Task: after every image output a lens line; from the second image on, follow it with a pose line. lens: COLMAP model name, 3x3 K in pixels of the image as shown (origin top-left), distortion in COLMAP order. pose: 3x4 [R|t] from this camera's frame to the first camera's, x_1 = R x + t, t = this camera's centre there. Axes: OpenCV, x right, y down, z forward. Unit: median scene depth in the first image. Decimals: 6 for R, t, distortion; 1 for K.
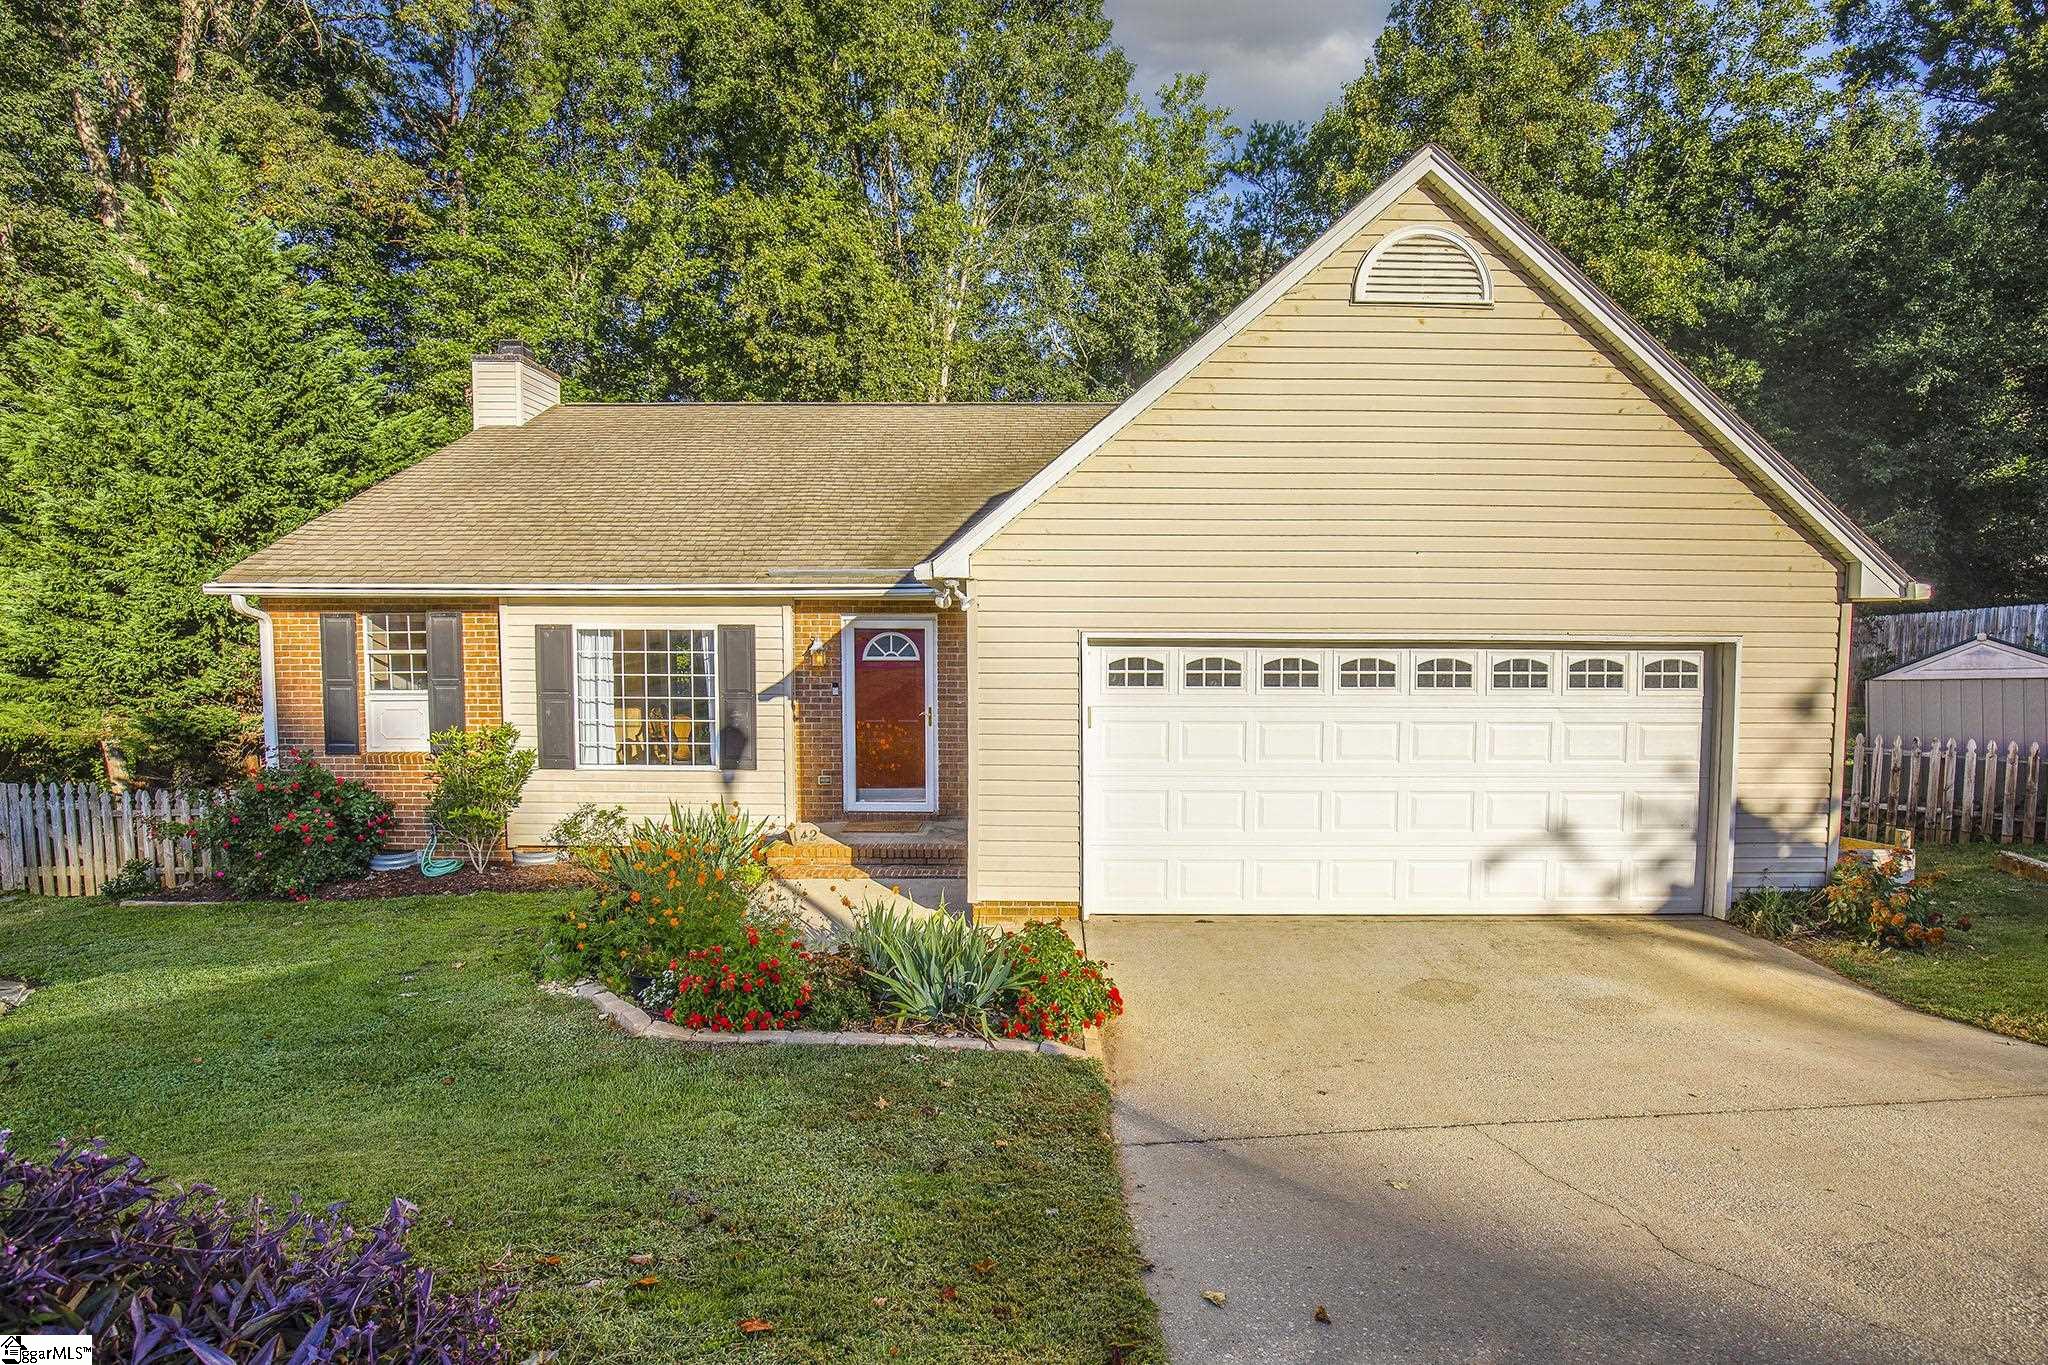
lens RADIAL K [[964.6, 0, 1036.7], [0, 964.6, 662.7], [0, 0, 1]] dist [-0.037004, 0.007548]
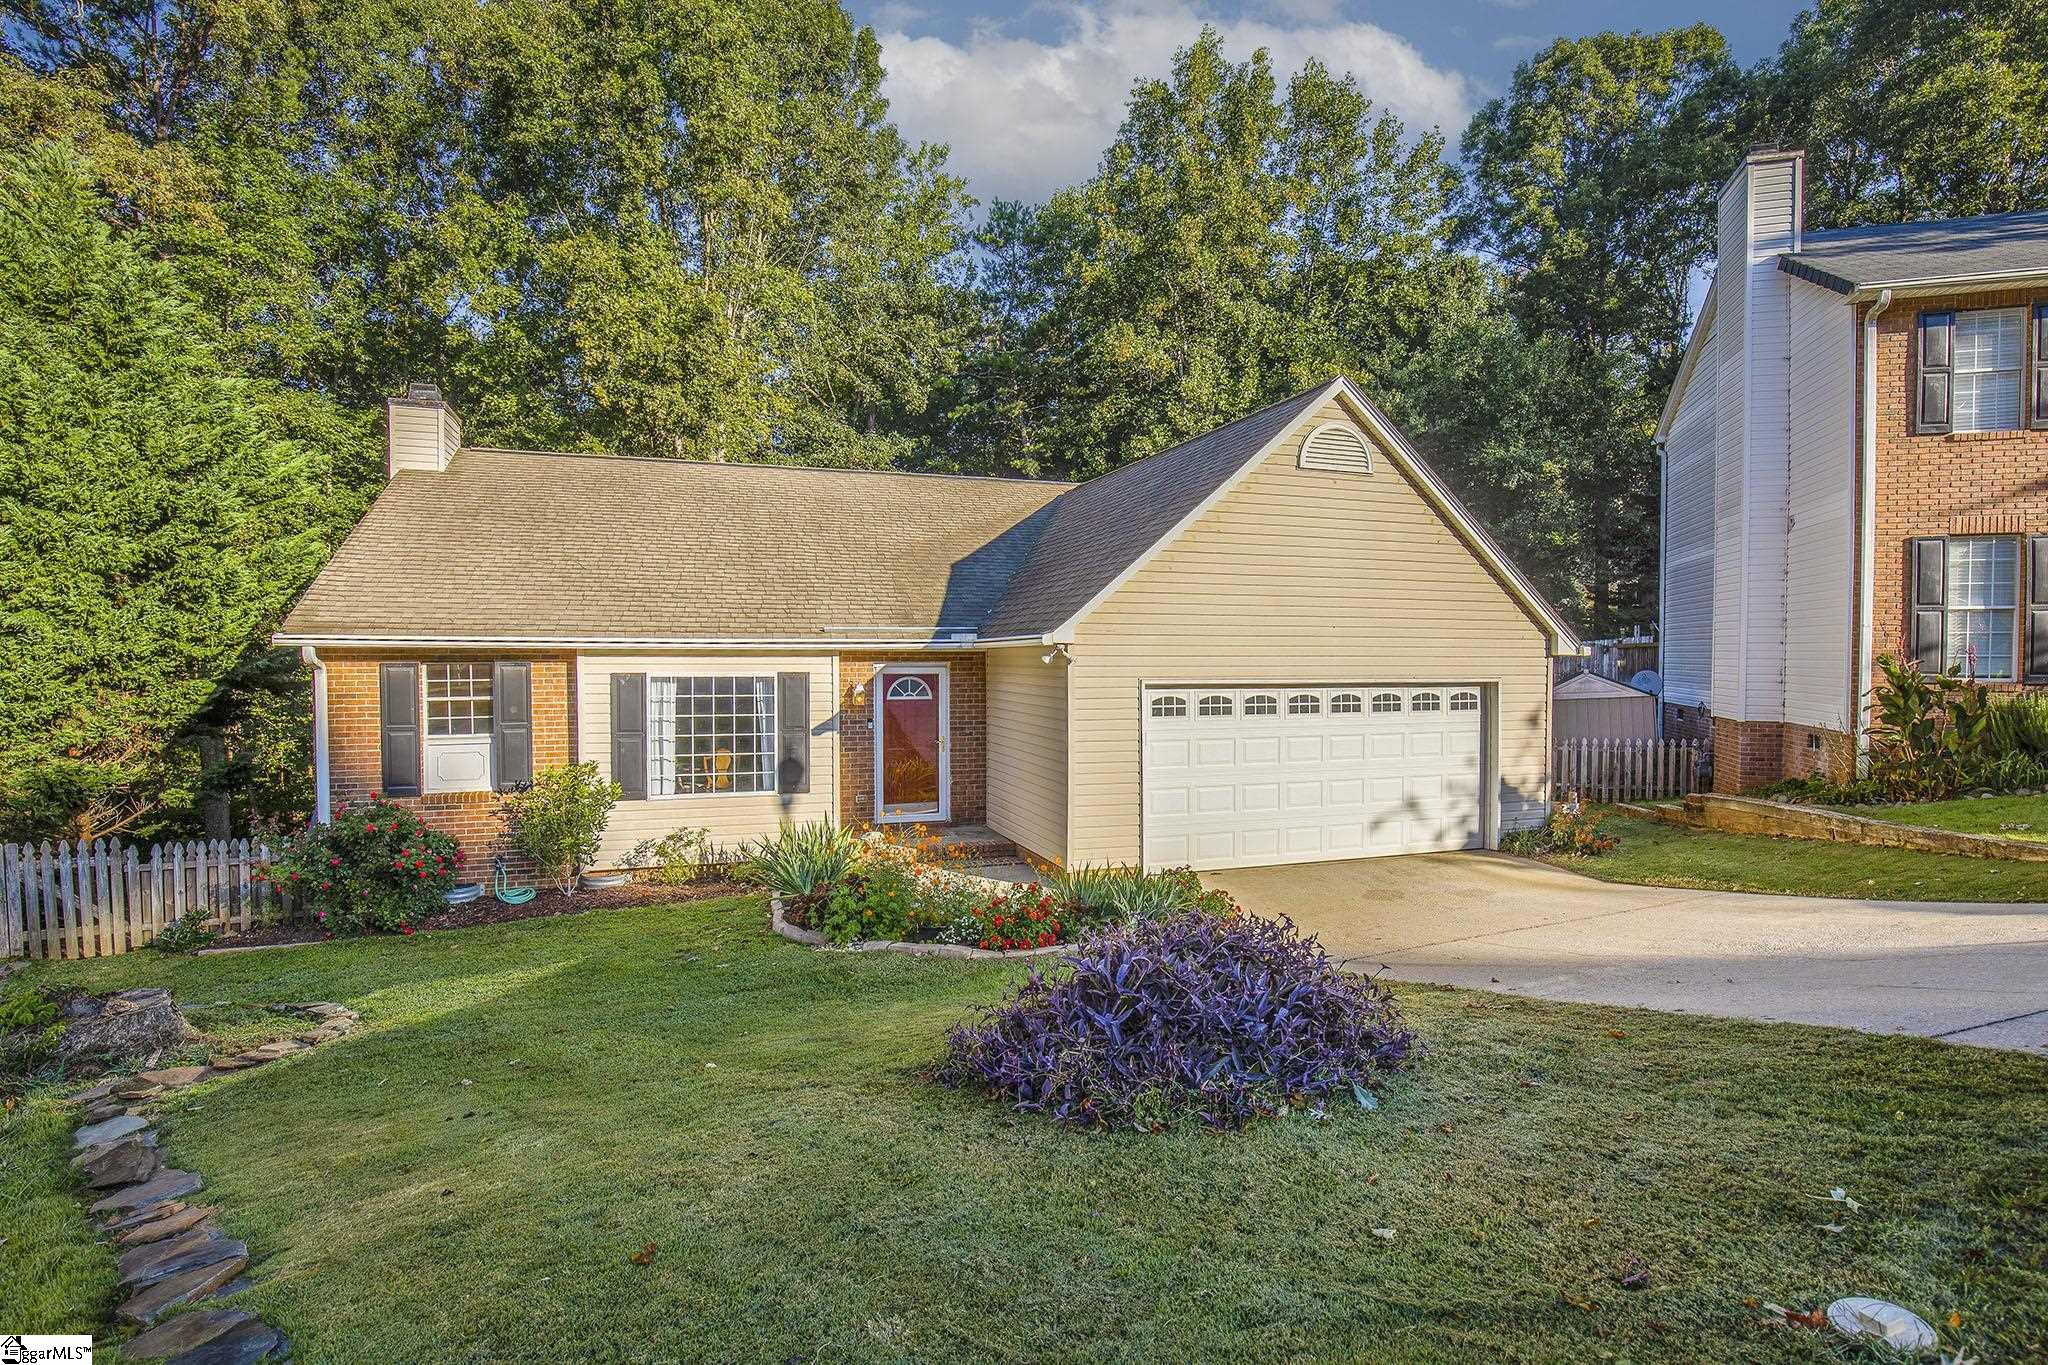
lens RADIAL K [[964.6, 0, 1050.1], [0, 964.6, 652.7], [0, 0, 1]] dist [-0.037004, 0.007548]
pose [[0.945805, -0.000783, 0.324736, -0.393153], [0.013447, 0.999234, -0.036755, -0.015114], [-0.324458, 0.039130, 0.945090, -0.239360]]
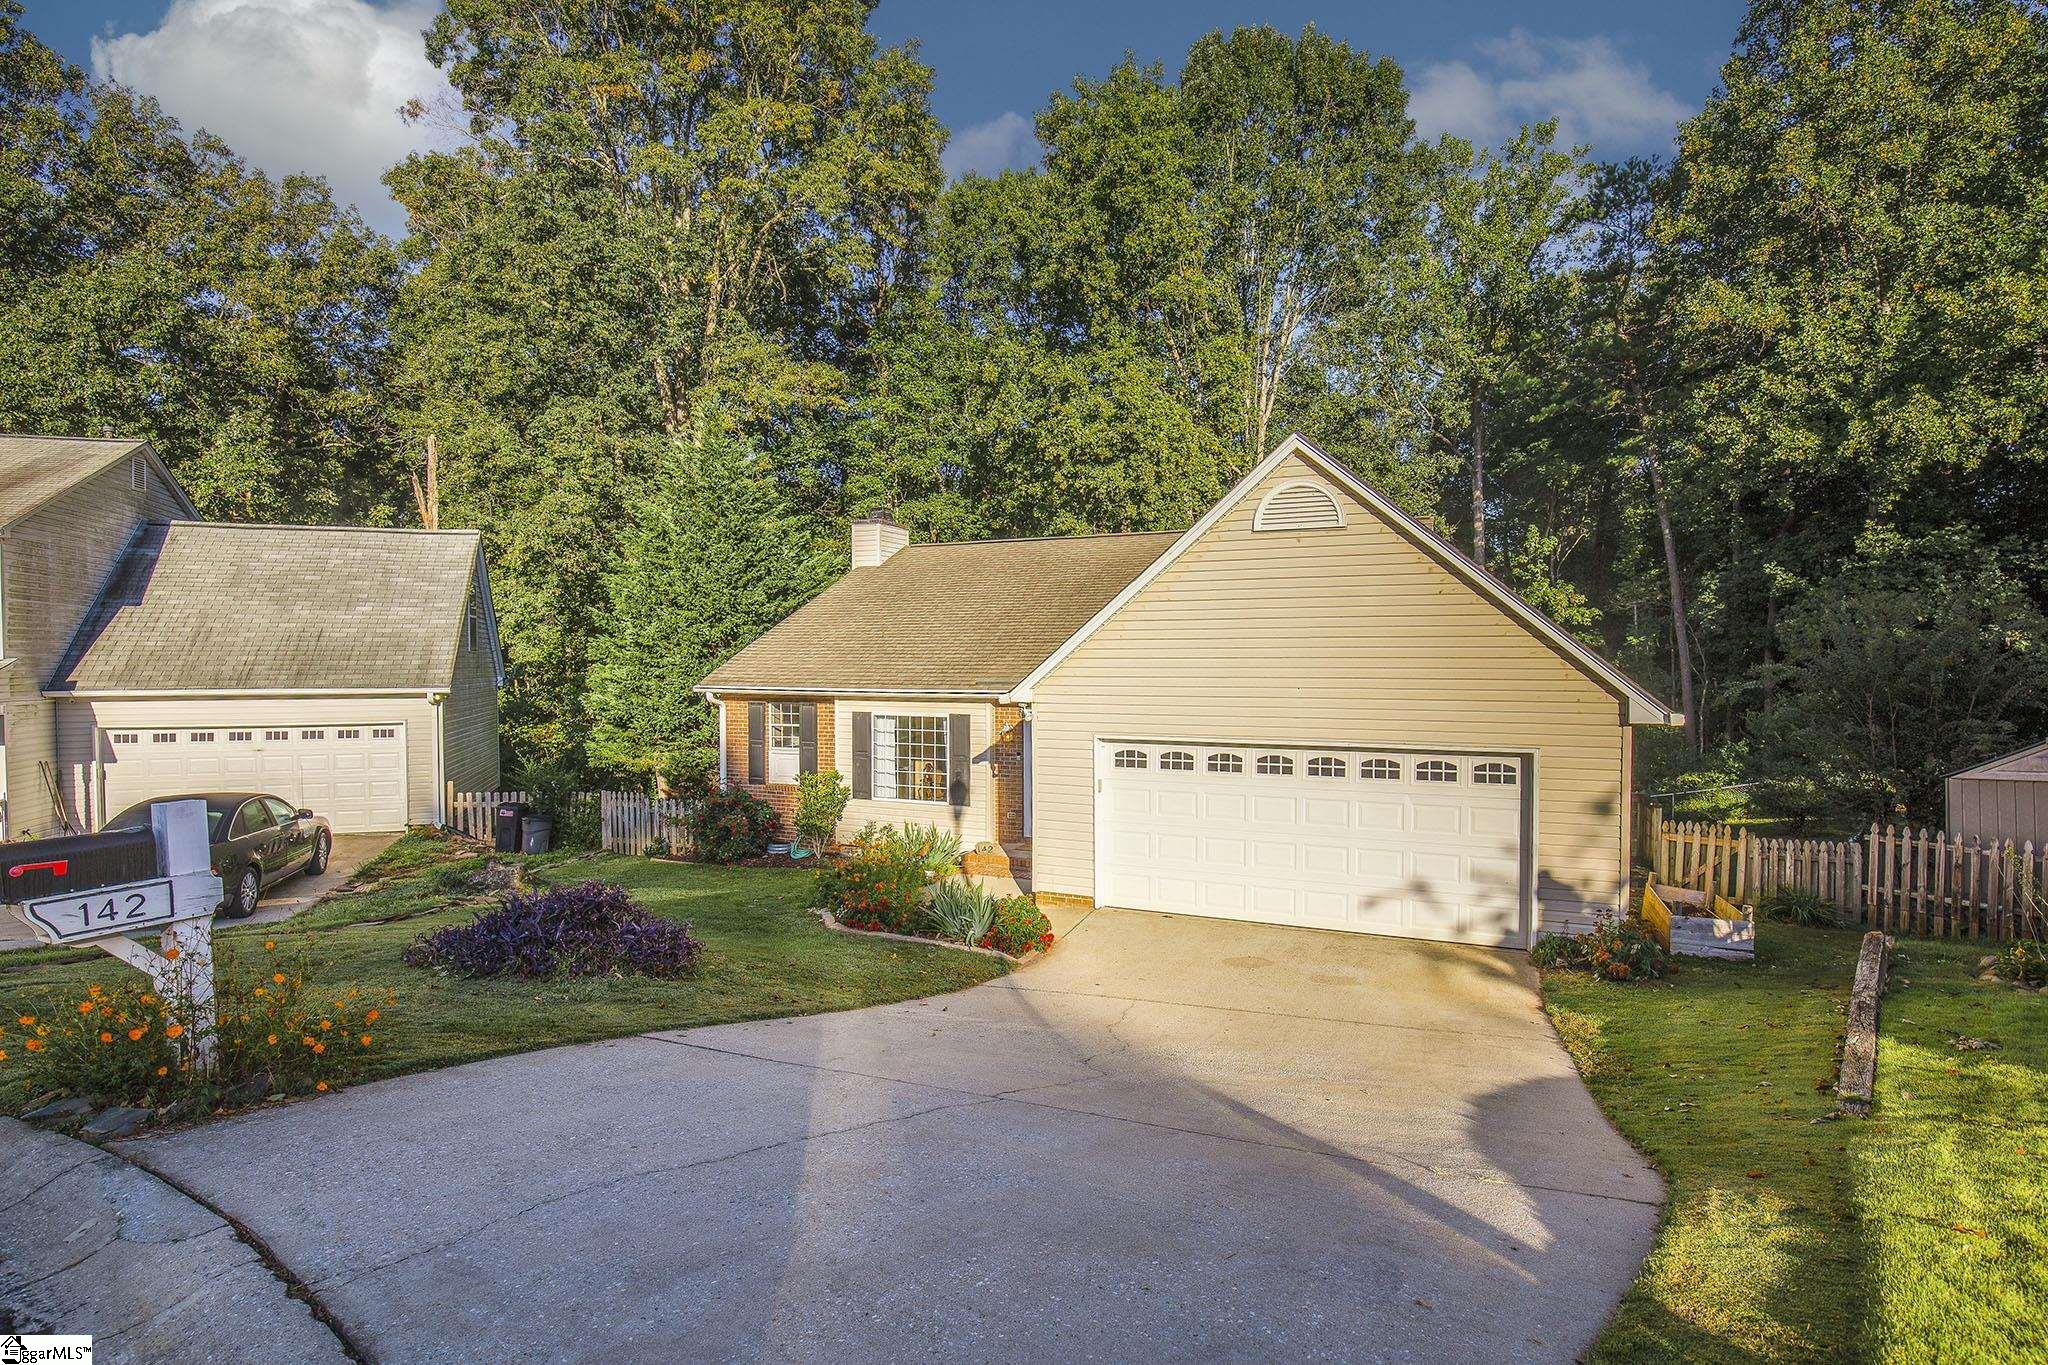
lens RADIAL K [[964.6, 0, 1056.3], [0, 964.6, 654.5], [0, 0, 1]] dist [-0.037004, 0.007548]
pose [[0.921273, -0.005017, -0.388885, 0.451633], [-0.015196, 0.998689, -0.048883, -0.061830], [0.388620, 0.050944, 0.919989, -0.409319]]
